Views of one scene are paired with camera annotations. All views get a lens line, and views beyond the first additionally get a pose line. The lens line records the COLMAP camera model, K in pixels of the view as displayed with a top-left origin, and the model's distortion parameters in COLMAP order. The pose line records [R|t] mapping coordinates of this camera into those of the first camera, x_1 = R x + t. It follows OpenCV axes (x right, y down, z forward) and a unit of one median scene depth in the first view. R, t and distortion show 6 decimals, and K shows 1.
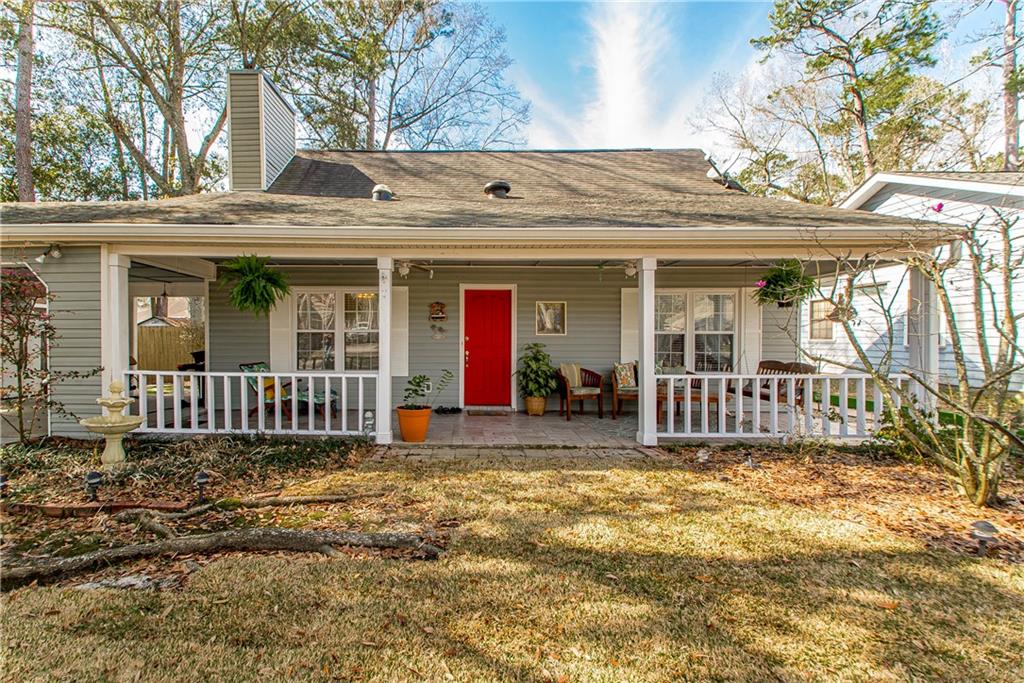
lens RADIAL K [[451.4, 0, 497.2], [0, 451.4, 332.2], [0, 0, 1]] dist [0.005065, 0.000263]
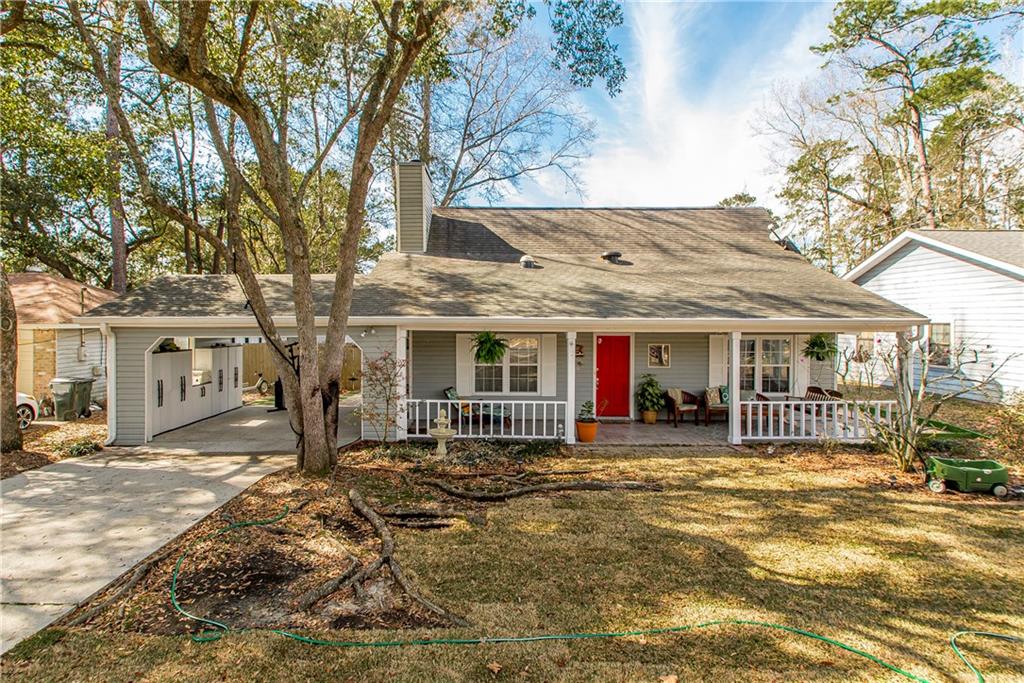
lens RADIAL K [[487.7, 0, 518.8], [0, 487.7, 334.4], [0, 0, 1]] dist [0.014898, -0.005327]
pose [[0.999431, -0.012520, -0.031311, -0.294579], [0.013299, 0.999603, 0.024819, -0.151971], [0.030988, -0.025222, 0.999201, -0.595231]]
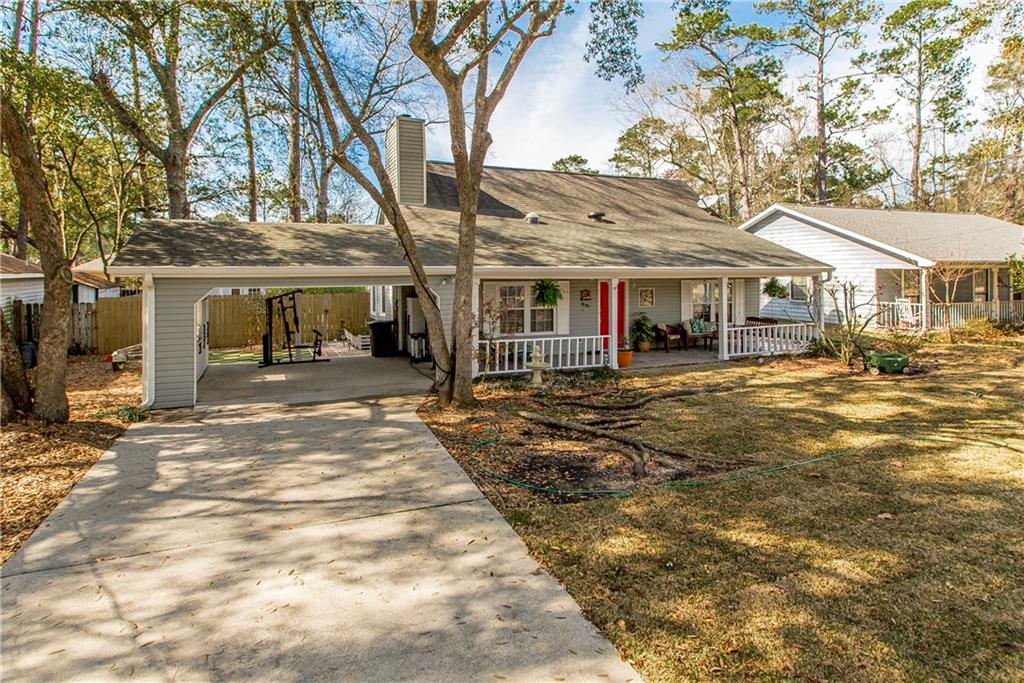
lens RADIAL K [[495.0, 0, 511.3], [0, 495.0, 278.6], [0, 0, 1]] dist [0.011570, 0.001265]
pose [[0.951132, -0.022385, 0.307972, -1.062624], [0.017136, 0.999658, 0.019739, -0.162733], [-0.308309, -0.013497, 0.951191, -0.750345]]
